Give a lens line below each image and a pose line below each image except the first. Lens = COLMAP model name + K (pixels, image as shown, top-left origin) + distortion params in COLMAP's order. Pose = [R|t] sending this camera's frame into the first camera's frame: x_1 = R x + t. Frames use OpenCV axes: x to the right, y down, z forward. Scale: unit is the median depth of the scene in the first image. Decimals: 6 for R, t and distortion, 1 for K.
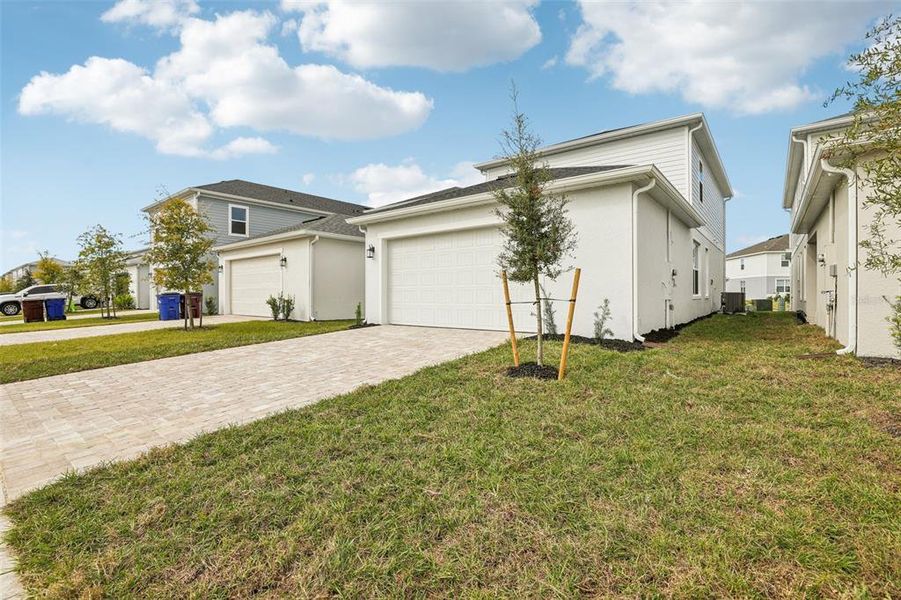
lens RADIAL K [[408.6, 0, 451.3], [0, 408.6, 296.5], [0, 0, 1]] dist [-0.040100, 0.000357]
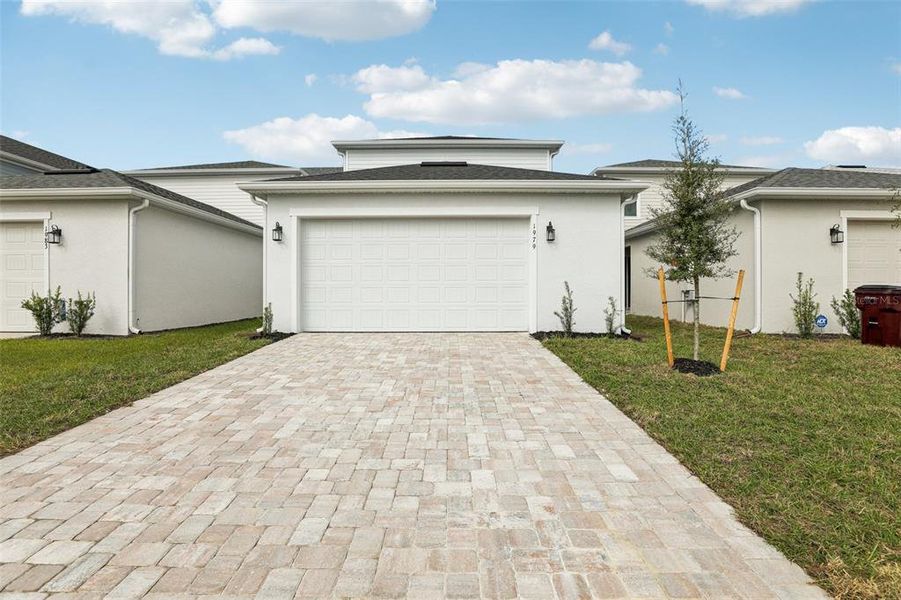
lens RADIAL K [[408.6, 0, 451.3], [0, 408.6, 296.5], [0, 0, 1]] dist [-0.040100, 0.000357]
pose [[0.793351, -0.000027, 0.608765, -0.327899], [0.000544, 1.000000, -0.000664, 0.002880], [-0.608764, 0.000857, 0.793351, 0.212650]]
